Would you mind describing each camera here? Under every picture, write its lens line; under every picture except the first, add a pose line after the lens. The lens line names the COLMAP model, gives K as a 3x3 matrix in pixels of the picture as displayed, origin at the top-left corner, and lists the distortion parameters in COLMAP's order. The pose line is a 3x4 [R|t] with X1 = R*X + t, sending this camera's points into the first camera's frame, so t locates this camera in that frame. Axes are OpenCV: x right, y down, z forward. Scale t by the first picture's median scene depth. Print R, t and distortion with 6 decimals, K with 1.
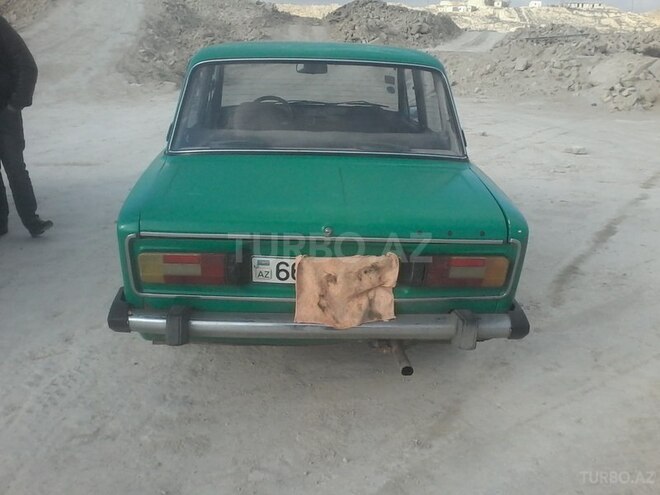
lens RADIAL K [[683.6, 0, 330.0], [0, 683.6, 247.5], [0, 0, 1]] dist [-0.013758, -0.009573]
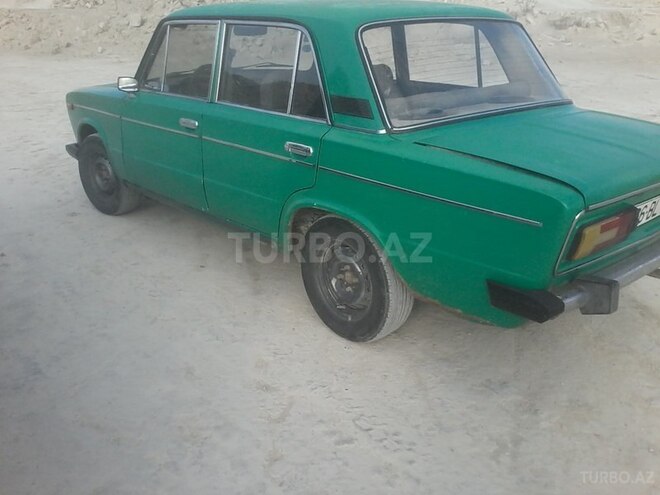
lens RADIAL K [[683.6, 0, 330.0], [0, 683.6, 247.5], [0, 0, 1]] dist [-0.013758, -0.009573]
pose [[0.748001, -0.245168, 0.616755, -0.570859], [0.207000, 0.969096, 0.134178, -0.084133], [-0.630591, 0.027303, 0.775635, 0.246967]]
